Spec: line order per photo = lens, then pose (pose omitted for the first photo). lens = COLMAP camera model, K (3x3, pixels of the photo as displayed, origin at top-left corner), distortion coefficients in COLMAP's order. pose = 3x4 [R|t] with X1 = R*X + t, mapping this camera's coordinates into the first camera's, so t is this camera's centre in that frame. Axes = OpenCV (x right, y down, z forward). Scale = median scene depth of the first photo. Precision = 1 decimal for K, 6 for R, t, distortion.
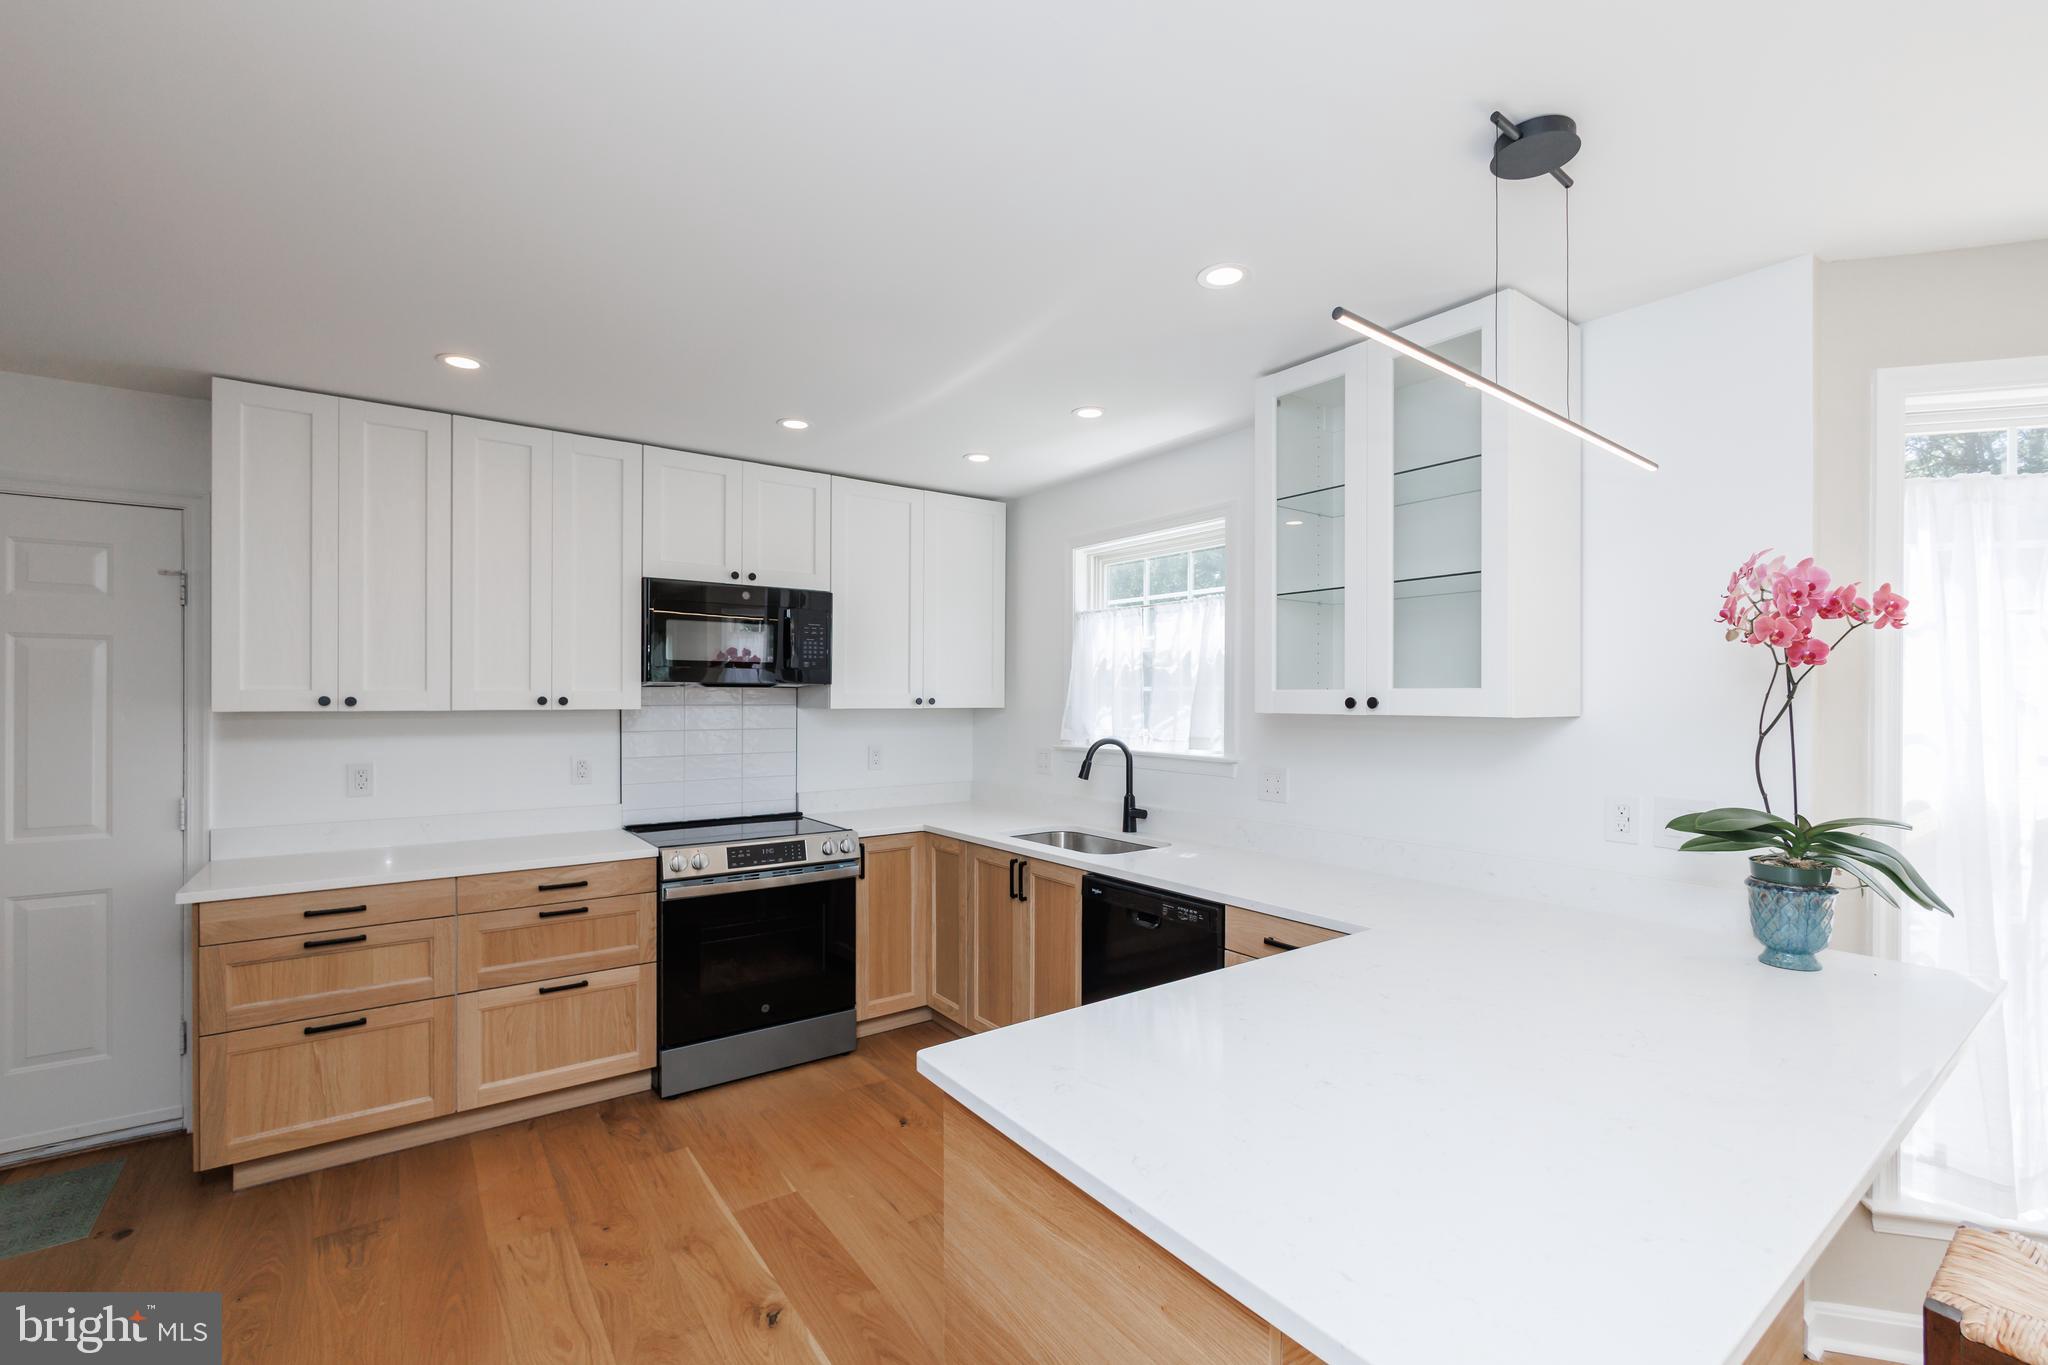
lens RADIAL K [[892.3, 0, 1054.4], [0, 892.3, 691.7], [0, 0, 1]] dist [-0.003492, -0.000329]
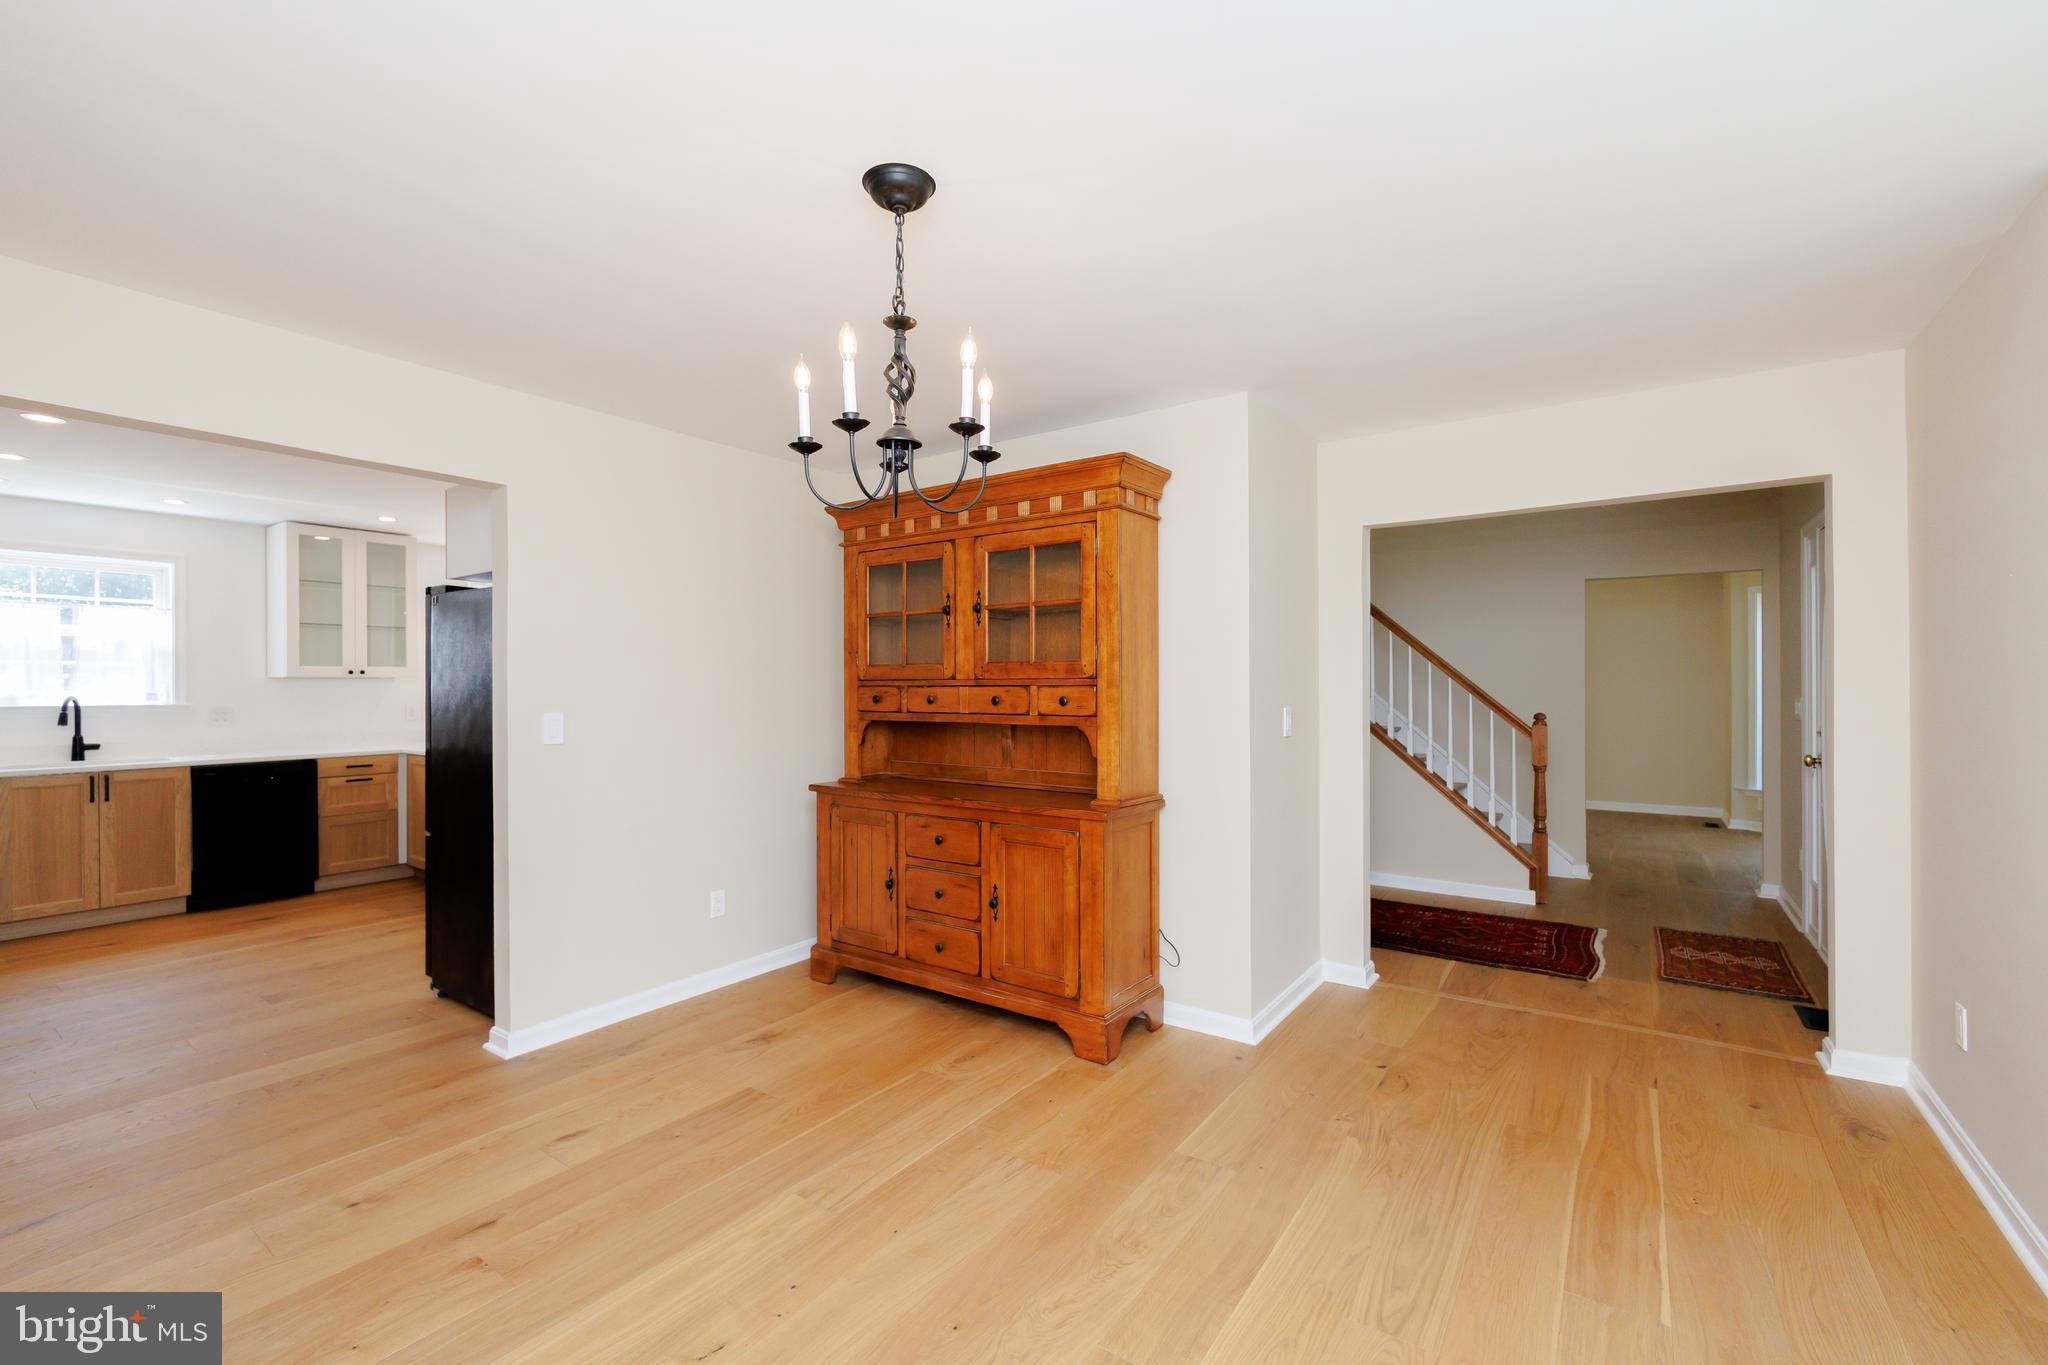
lens RADIAL K [[879.4, 0, 1022.3], [0, 879.4, 689.9], [0, 0, 1]] dist [-0.001910, -0.000808]
pose [[-0.312417, -0.004360, 0.949935, -1.919114], [-0.000662, 0.999990, 0.004372, 0.037118], [-0.949945, 0.000737, -0.312417, -0.018064]]
